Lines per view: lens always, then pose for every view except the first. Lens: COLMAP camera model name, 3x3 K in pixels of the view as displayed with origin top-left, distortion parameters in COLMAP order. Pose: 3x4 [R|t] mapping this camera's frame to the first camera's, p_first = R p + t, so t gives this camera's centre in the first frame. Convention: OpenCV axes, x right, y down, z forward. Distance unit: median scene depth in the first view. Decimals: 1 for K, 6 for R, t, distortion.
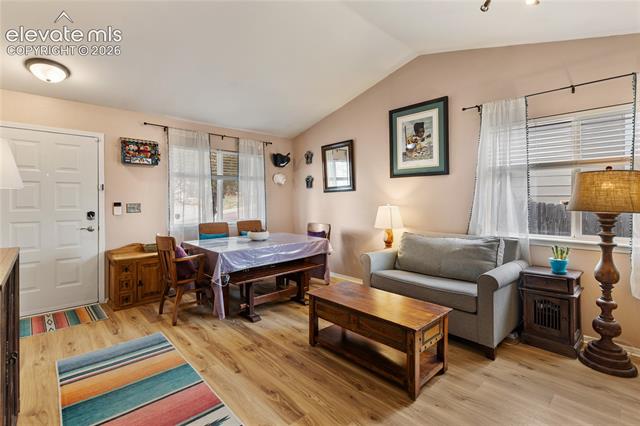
lens RADIAL K [[300.1, 0, 320.2], [0, 300.1, 199.3], [0, 0, 1]] dist [0.005606, -0.000825]
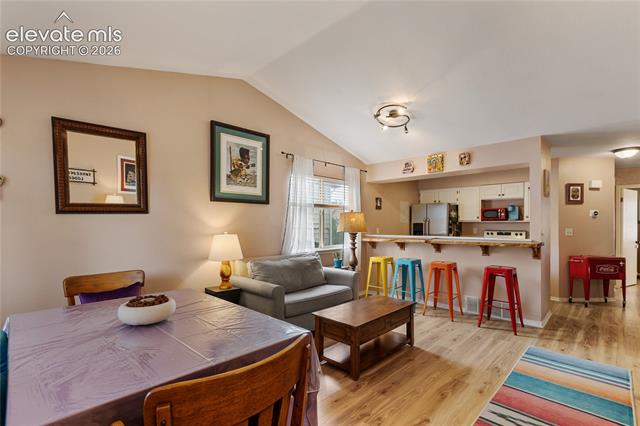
lens RADIAL K [[300.1, 0, 329.0], [0, 300.1, 225.3], [0, 0, 1]] dist [0.005606, -0.000825]
pose [[-0.058253, 0.000863, 0.998301, -0.631546], [0.002772, 0.999996, -0.000703, -0.002142], [-0.998298, 0.002727, -0.058255, 0.738891]]
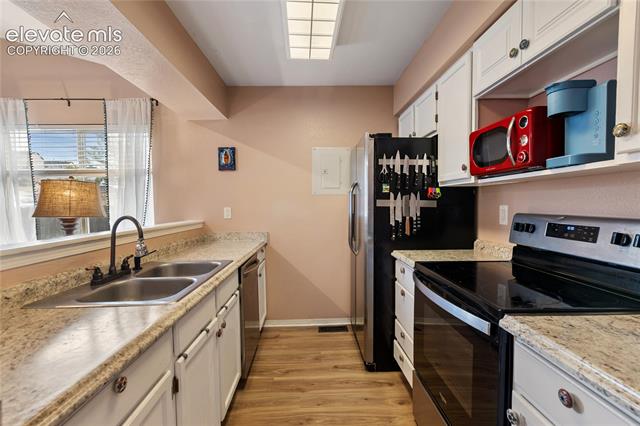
lens RADIAL K [[300.1, 0, 318.4], [0, 300.1, 213.0], [0, 0, 1]] dist [0.005606, -0.000825]
pose [[0.664963, -0.032337, 0.746176, 0.419559], [0.018148, 0.999467, 0.027141, 0.008517], [-0.746656, -0.004506, 0.665195, -0.252089]]
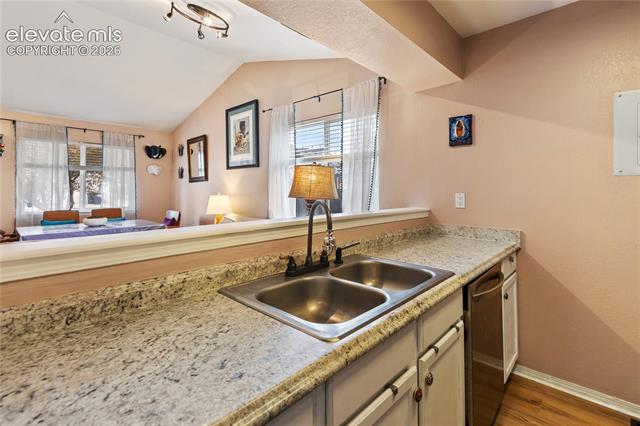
lens RADIAL K [[300.1, 0, 323.0], [0, 300.1, 182.7], [0, 0, 1]] dist [0.005606, -0.000825]
pose [[0.997302, 0.004843, 0.073254, 0.521057], [-0.002849, 0.999623, -0.027300, 0.007299], [-0.073359, 0.027017, 0.996940, -0.142964]]
